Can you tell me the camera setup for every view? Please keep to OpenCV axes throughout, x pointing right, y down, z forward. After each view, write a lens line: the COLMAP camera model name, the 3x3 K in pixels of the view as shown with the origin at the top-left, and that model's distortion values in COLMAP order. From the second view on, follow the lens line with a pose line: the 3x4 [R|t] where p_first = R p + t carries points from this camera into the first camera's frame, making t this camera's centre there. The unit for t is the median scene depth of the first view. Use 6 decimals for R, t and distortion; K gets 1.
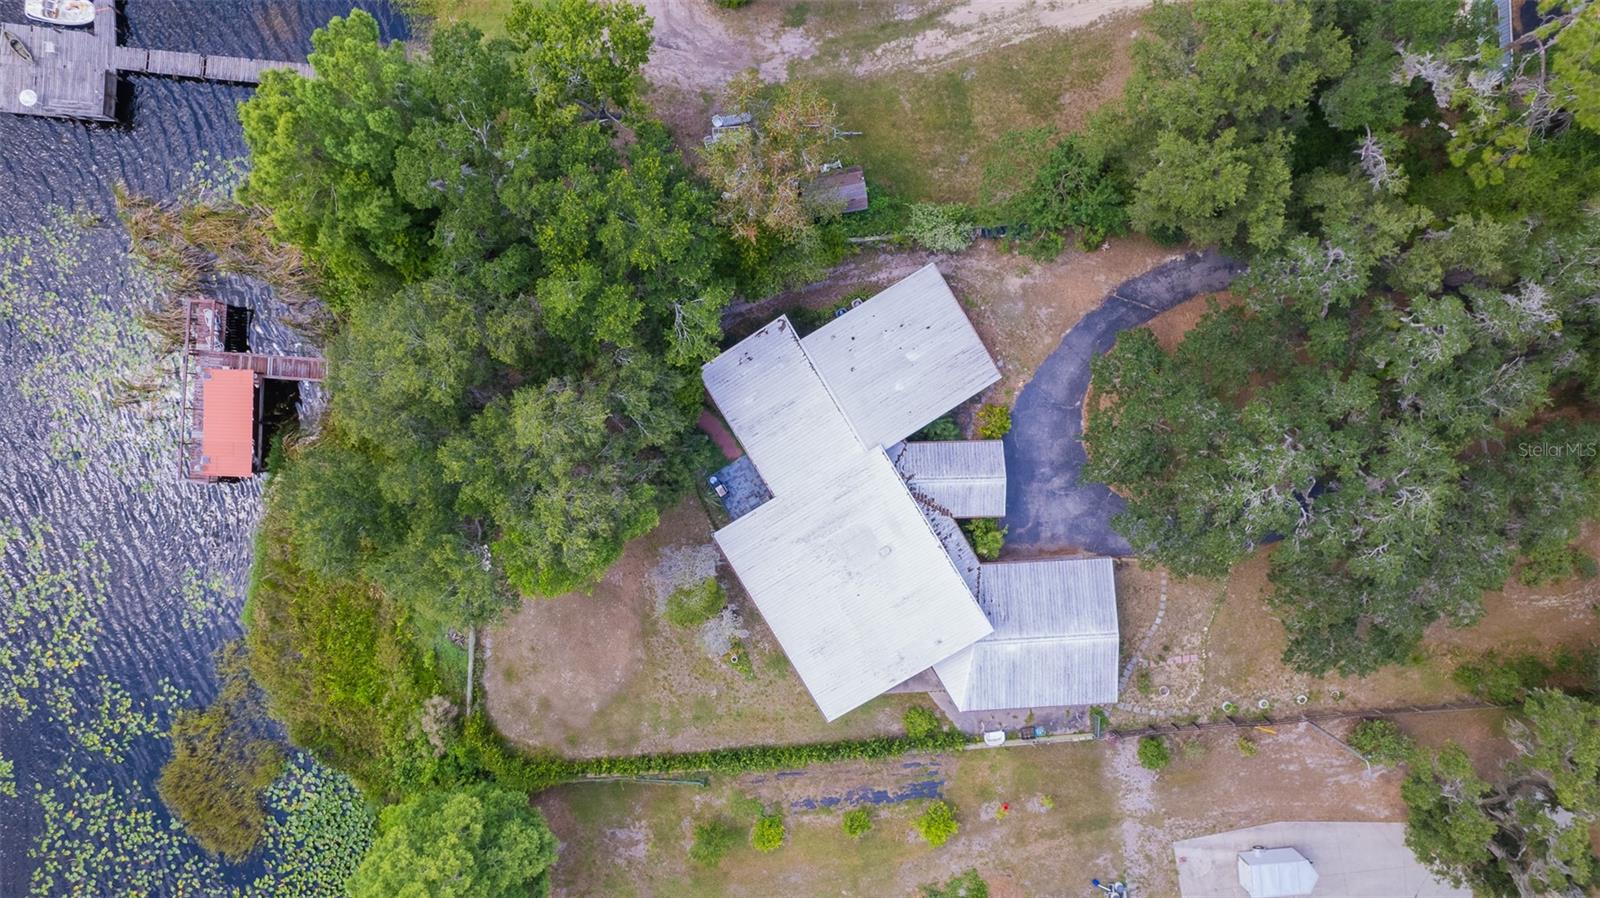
lens RADIAL K [[1013.2, 0, 803.3], [0, 1013.2, 453.3], [0, 0, 1]] dist [-0.042646, 0.019391]
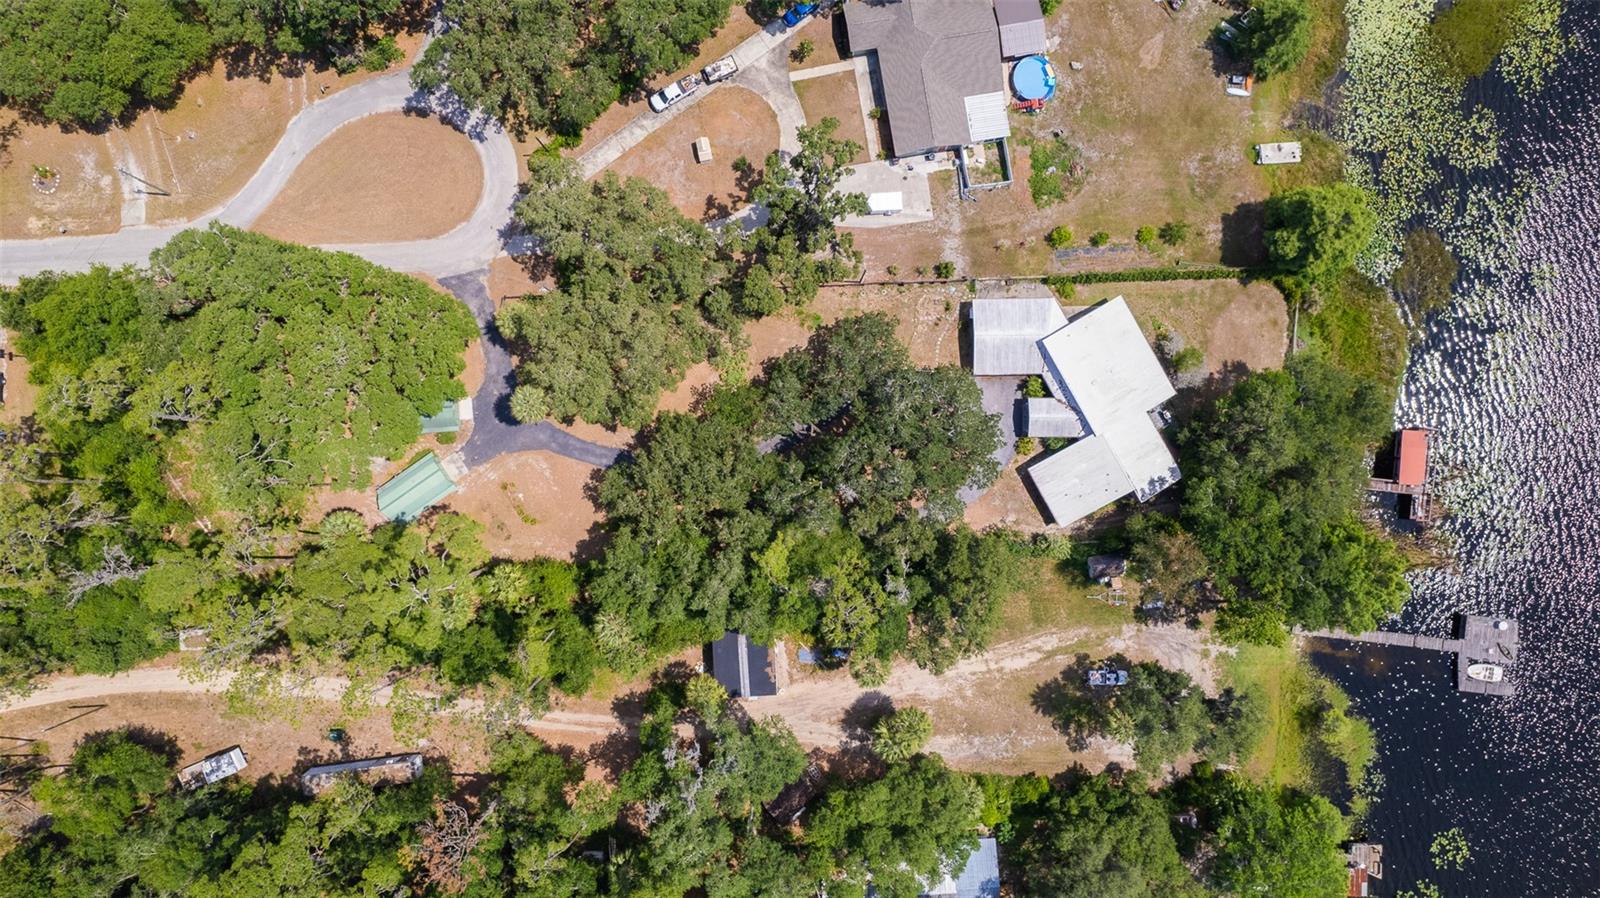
lens RADIAL K [[1013.2, 0, 802.5], [0, 1013.2, 455.1], [0, 0, 1]] dist [-0.042646, 0.019391]
pose [[-0.999332, -0.027616, -0.023924, 0.676936], [0.028475, -0.998933, -0.036357, 0.009669], [-0.022895, -0.037014, 0.999052, -0.944225]]
